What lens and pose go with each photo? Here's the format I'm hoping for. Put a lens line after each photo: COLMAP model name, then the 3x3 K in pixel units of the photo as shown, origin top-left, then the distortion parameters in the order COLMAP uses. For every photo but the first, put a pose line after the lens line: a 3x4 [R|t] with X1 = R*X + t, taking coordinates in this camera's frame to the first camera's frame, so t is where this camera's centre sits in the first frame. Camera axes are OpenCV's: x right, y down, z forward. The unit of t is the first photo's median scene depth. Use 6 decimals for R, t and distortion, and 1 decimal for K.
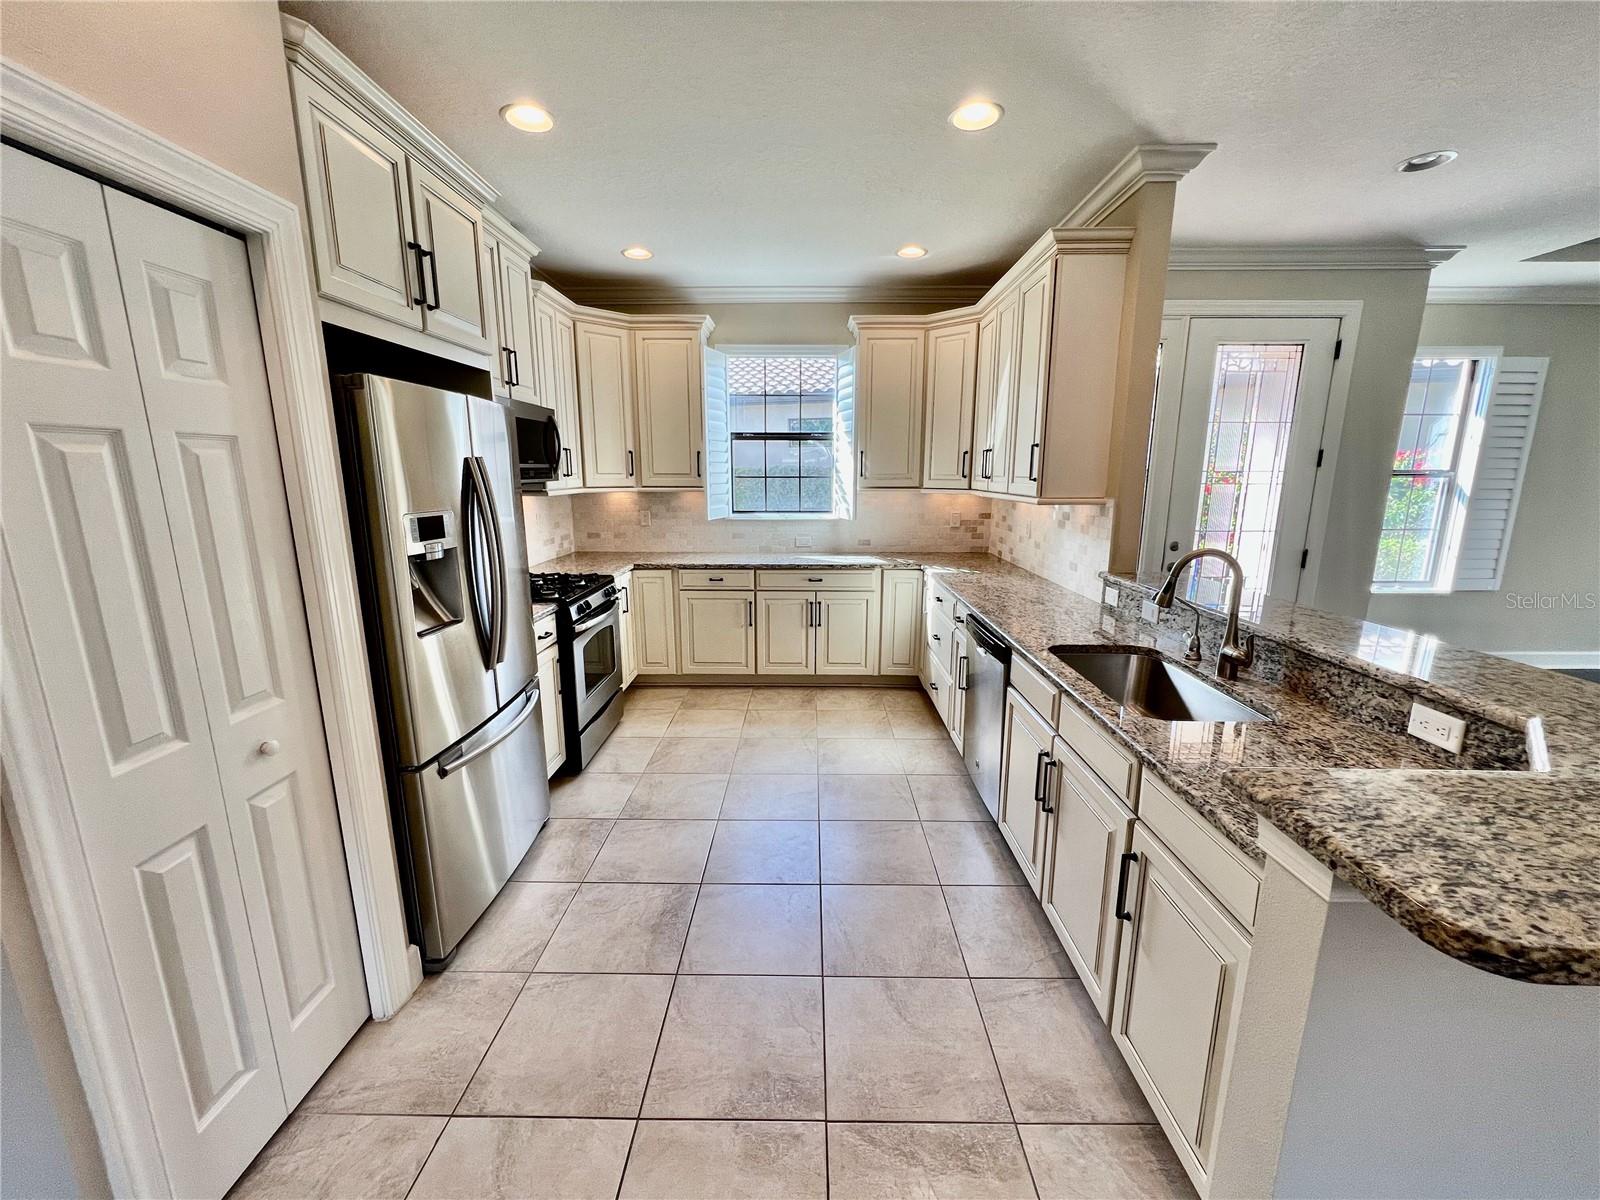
lens RADIAL K [[638.0, 0, 800.1], [0, 638.0, 594.9], [0, 0, 1]] dist [-0.000698, -0.000012]
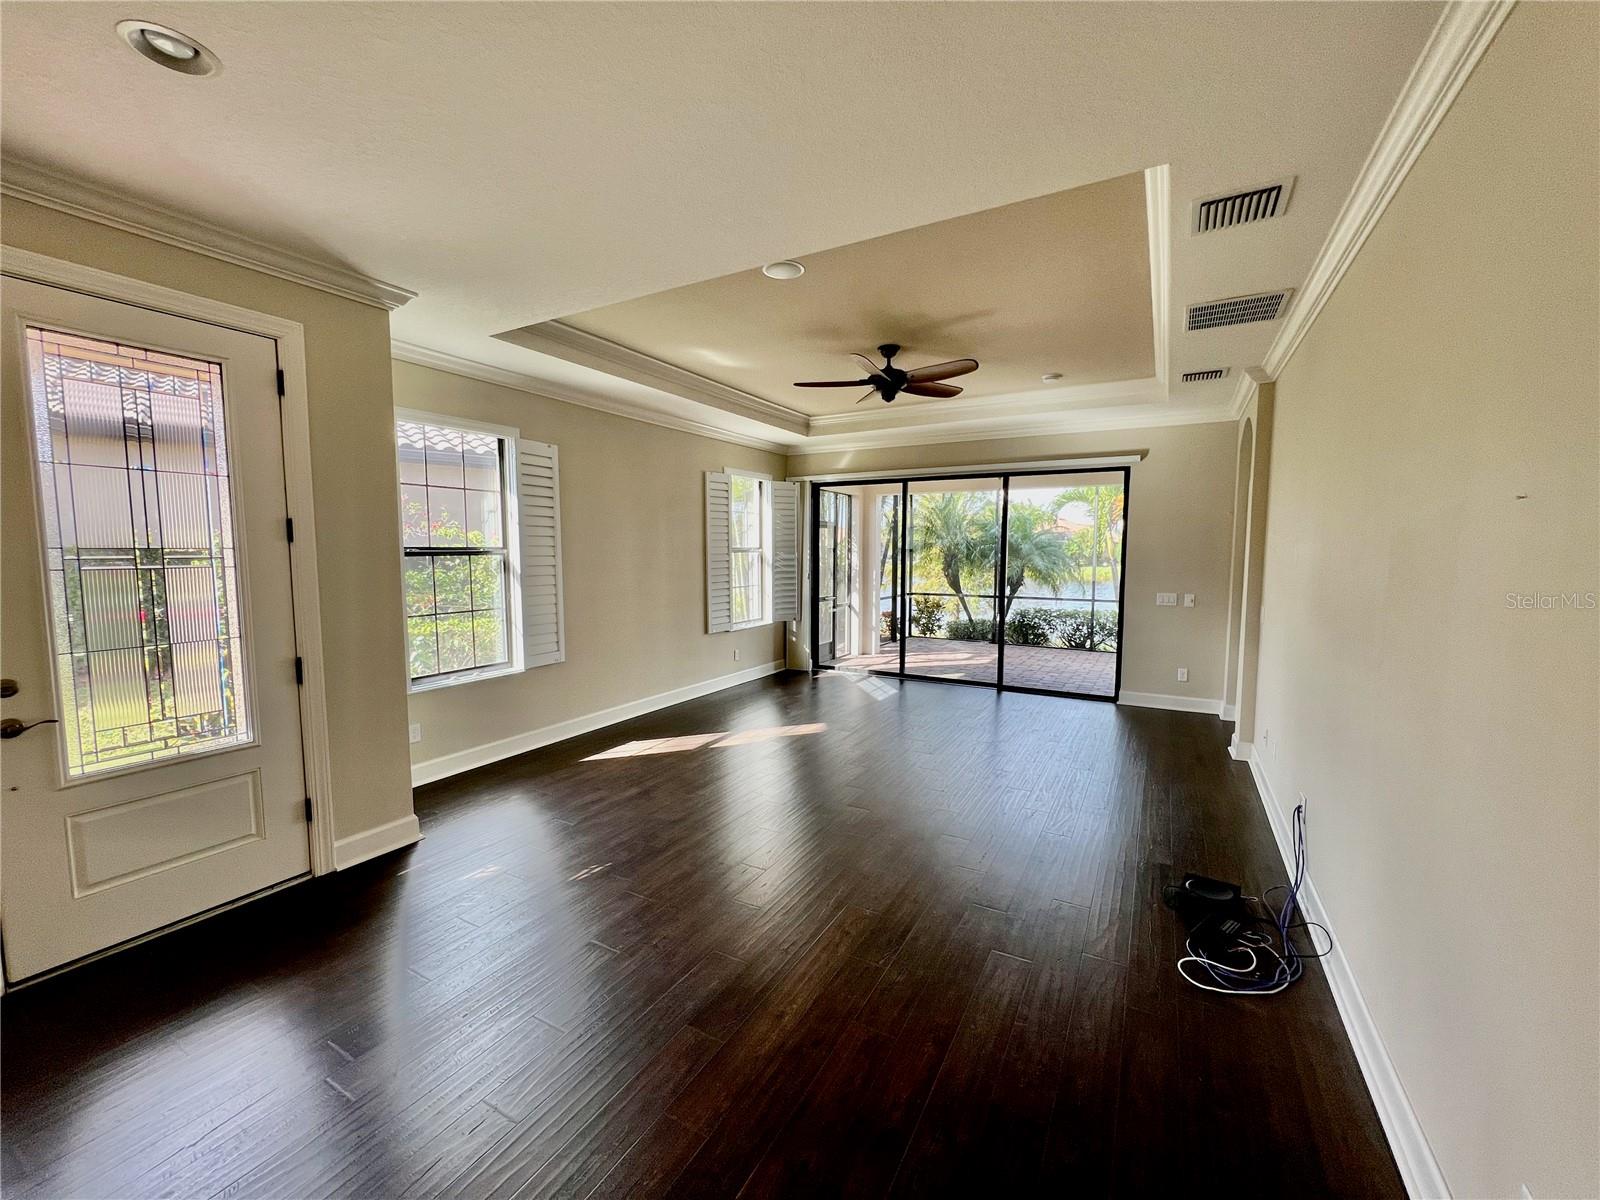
lens RADIAL K [[638.0, 0, 805.5], [0, 638.0, 603.8], [0, 0, 1]] dist [-0.000698, -0.000012]
pose [[0.478445, -0.073682, 0.875021, 0.440530], [0.165217, 0.986230, -0.007291, -0.030928], [-0.862435, 0.148056, 0.484030, 0.160733]]
